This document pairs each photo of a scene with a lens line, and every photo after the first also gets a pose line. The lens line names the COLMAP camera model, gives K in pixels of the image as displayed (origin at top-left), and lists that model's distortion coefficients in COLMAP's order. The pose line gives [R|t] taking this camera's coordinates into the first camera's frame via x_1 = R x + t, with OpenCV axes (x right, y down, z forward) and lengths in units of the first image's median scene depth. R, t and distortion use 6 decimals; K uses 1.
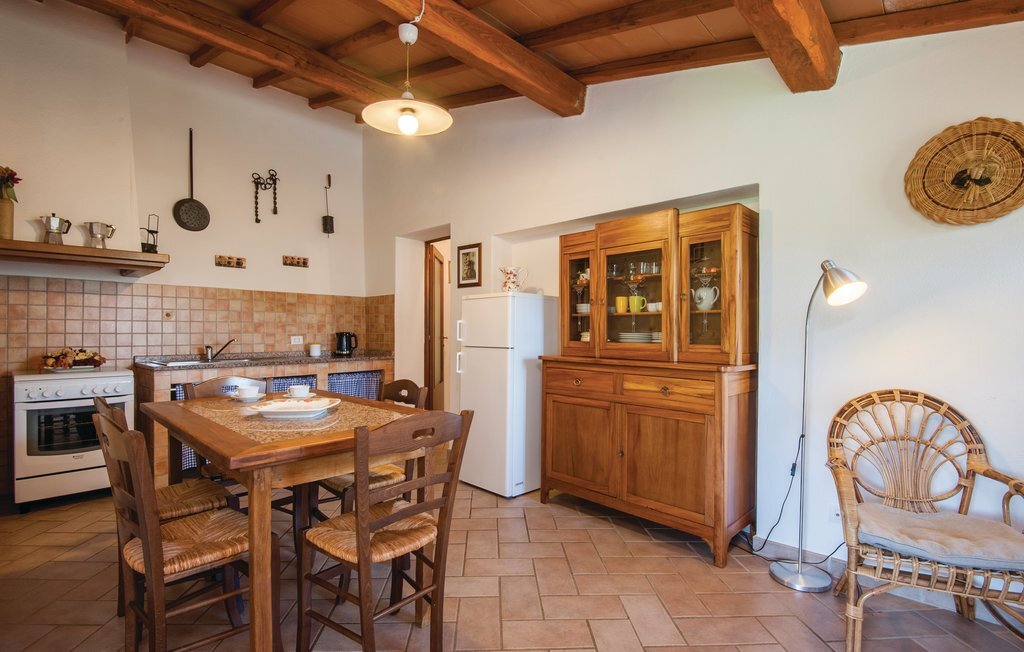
lens RADIAL K [[483.0, 0, 513.5], [0, 483.0, 340.2], [0, 0, 1]] dist [-0.002130, -0.000824]
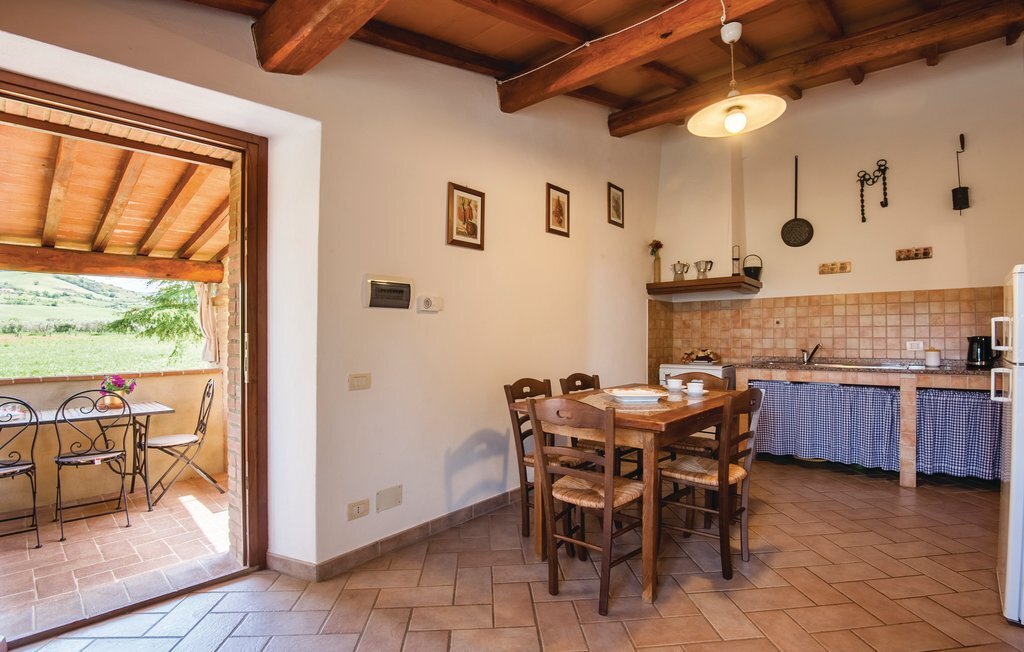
lens RADIAL K [[483.0, 0, 513.5], [0, 483.0, 340.2], [0, 0, 1]] dist [-0.002130, -0.000824]
pose [[0.039688, 0.001141, -0.999211, 0.400527], [-0.014000, 0.999902, 0.000586, -0.000992], [0.999114, 0.013965, 0.039700, 0.281636]]
